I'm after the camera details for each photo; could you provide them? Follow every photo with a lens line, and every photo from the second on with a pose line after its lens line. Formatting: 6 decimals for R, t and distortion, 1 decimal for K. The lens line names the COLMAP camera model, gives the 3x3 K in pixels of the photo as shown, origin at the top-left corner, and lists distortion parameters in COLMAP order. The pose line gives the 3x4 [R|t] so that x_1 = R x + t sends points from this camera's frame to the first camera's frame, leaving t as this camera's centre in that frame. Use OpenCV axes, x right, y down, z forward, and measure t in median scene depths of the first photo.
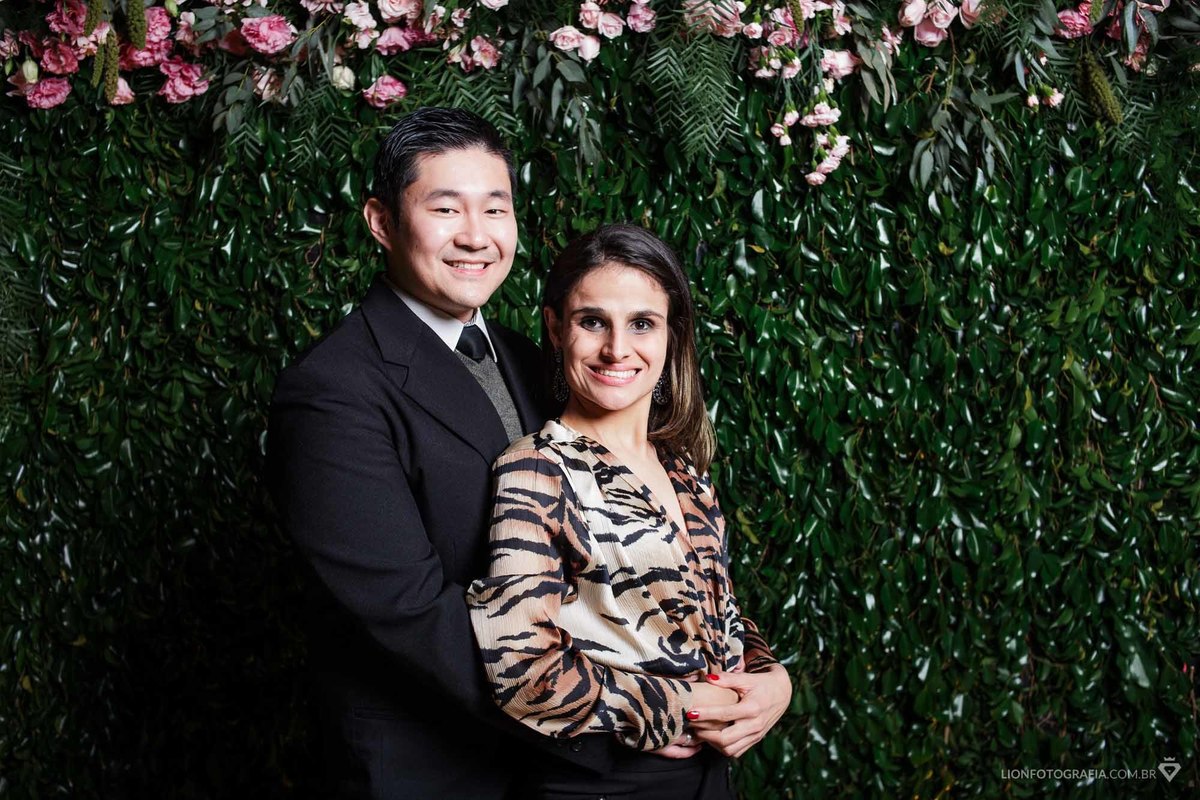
lens RADIAL K [[1200.0, 0, 604.3], [0, 1200.0, 407.4], [0, 0, 1]] dist [-0.133923, 0.070328]
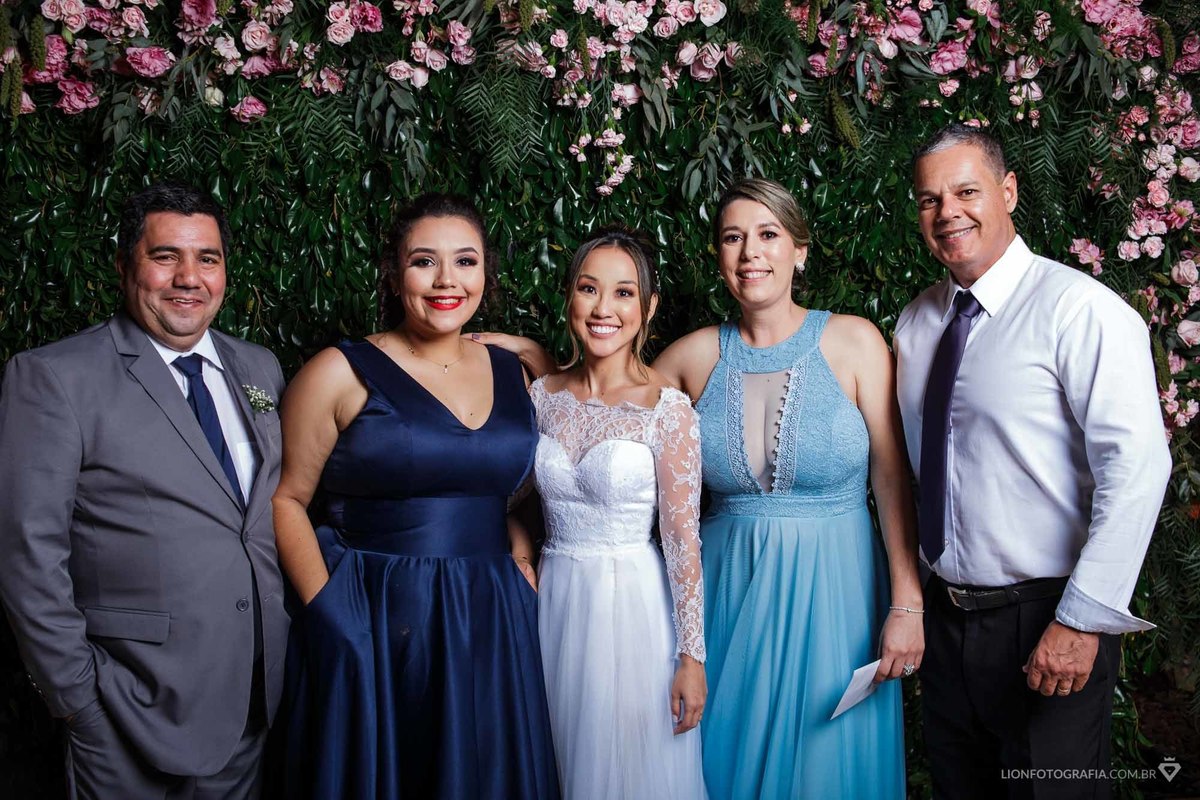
lens RADIAL K [[1219.8, 0, 594.6], [0, 1219.8, 399.7], [0, 0, 1]] dist [-0.131967, 0.065791]
pose [[0.997625, 0.012146, 0.067798, 0.084573], [-0.014414, 0.999349, 0.033076, -0.019422], [-0.067352, -0.033975, 0.997151, -0.240392]]
